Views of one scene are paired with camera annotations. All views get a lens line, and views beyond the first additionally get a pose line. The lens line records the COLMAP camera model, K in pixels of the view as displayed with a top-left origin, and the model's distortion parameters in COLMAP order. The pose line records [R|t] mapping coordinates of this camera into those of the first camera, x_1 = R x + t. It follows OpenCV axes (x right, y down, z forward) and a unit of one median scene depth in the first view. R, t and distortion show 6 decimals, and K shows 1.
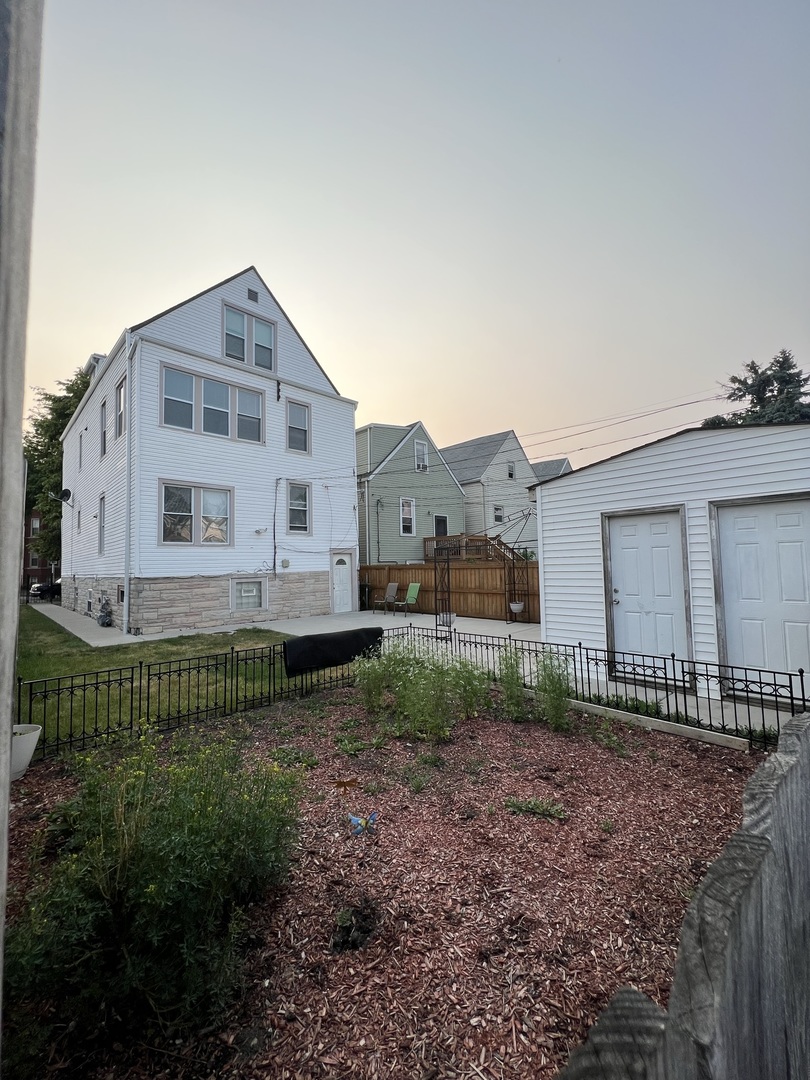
lens RADIAL K [[430.7, 0, 412.3], [0, 430.7, 542.1], [0, 0, 1]] dist [-0.000409, -0.000046]
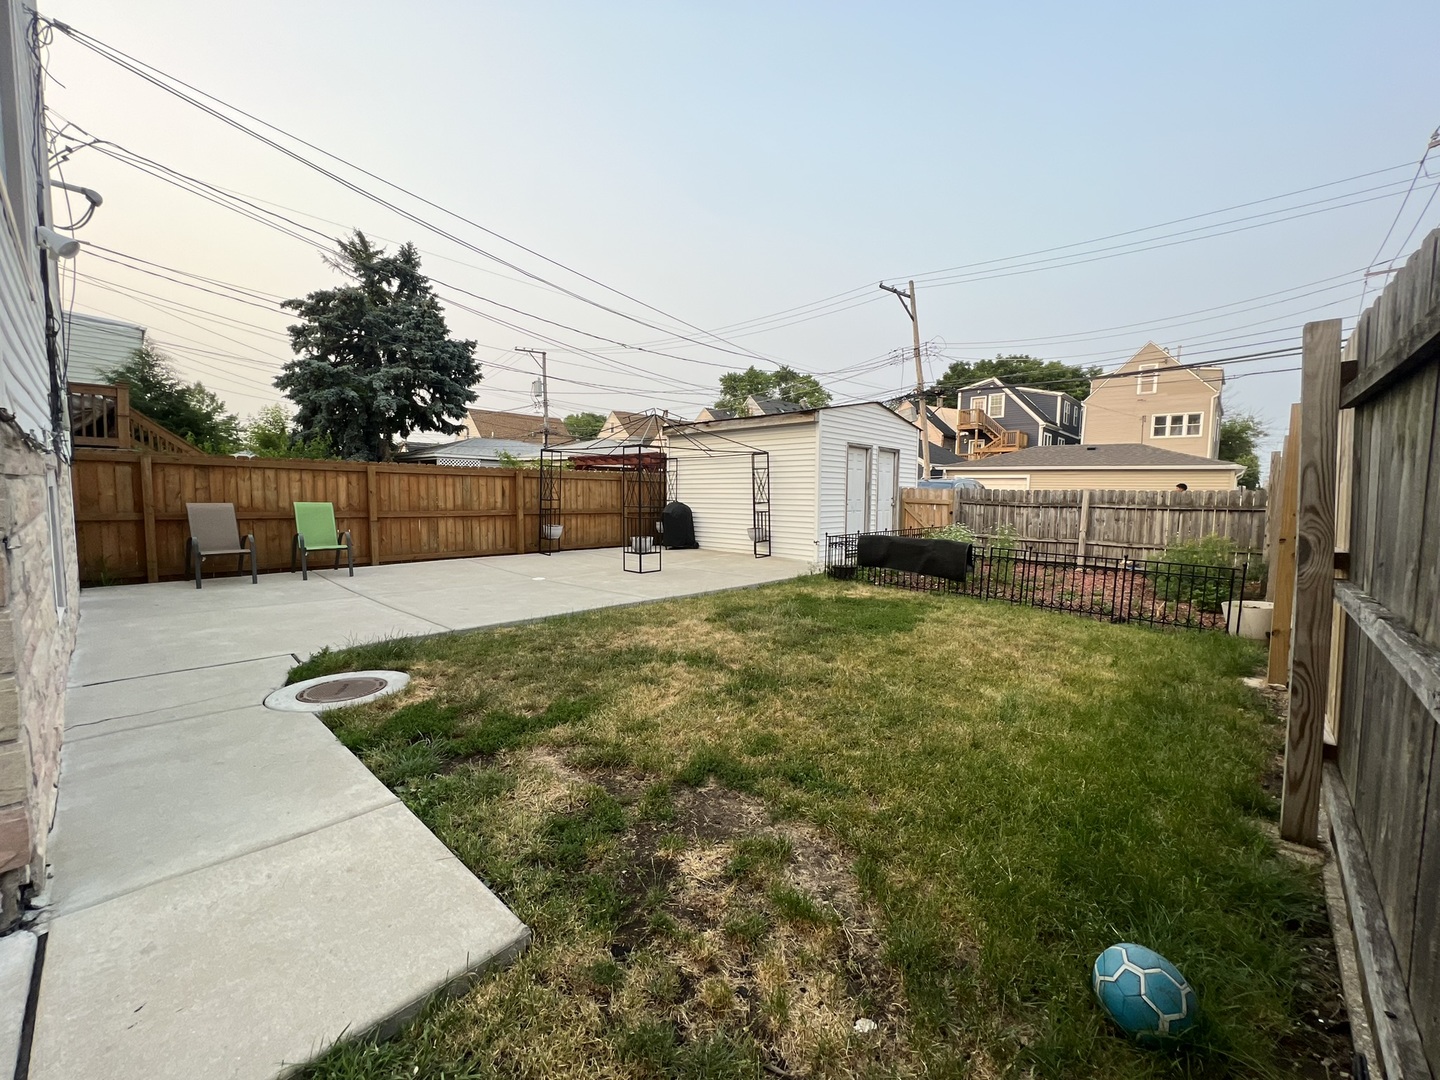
lens RADIAL K [[574.2, 0, 730.2], [0, 574.2, 538.4], [0, 0, 1]] dist [-0.000409, -0.000046]
pose [[-0.048999, -0.055906, 0.997233, -0.681072], [-0.070370, 0.996144, 0.052387, 0.083011], [-0.996317, -0.067609, -0.052744, 0.694150]]
